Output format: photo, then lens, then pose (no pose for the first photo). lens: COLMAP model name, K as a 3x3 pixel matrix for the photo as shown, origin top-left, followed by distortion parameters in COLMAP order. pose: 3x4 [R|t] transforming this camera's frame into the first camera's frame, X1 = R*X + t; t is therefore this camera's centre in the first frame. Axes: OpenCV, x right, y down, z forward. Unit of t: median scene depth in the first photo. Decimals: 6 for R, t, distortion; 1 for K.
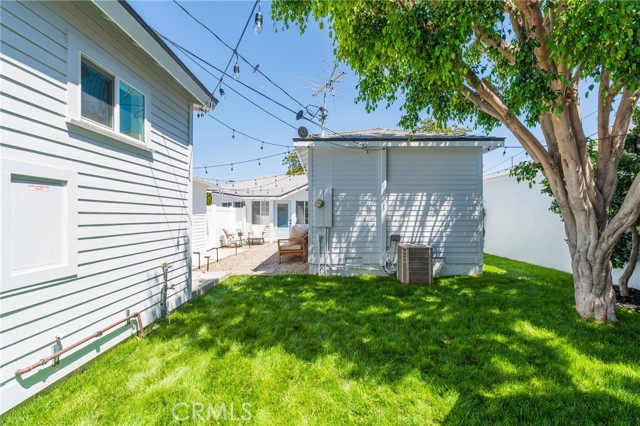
lens RADIAL K [[286.4, 0, 321.1], [0, 286.4, 214.6], [0, 0, 1]] dist [-0.003345, 0.000779]
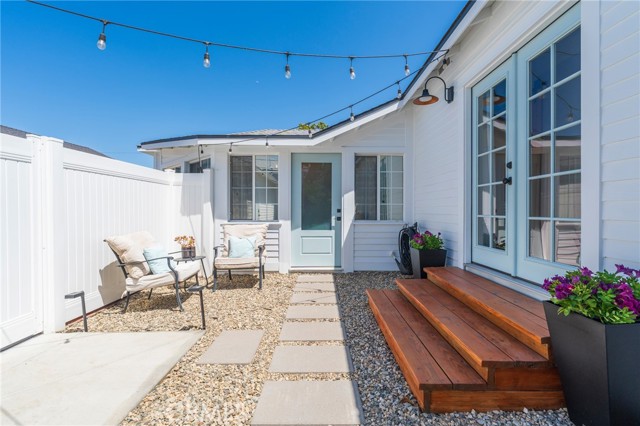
lens RADIAL K [[286.4, 0, 319.5], [0, 286.4, 213.5], [0, 0, 1]] dist [-0.003345, 0.000779]
pose [[0.999692, -0.006108, -0.024061, -0.125180], [0.006239, 0.999966, 0.005355, 0.022126], [0.024027, -0.005503, 0.999696, 0.662520]]
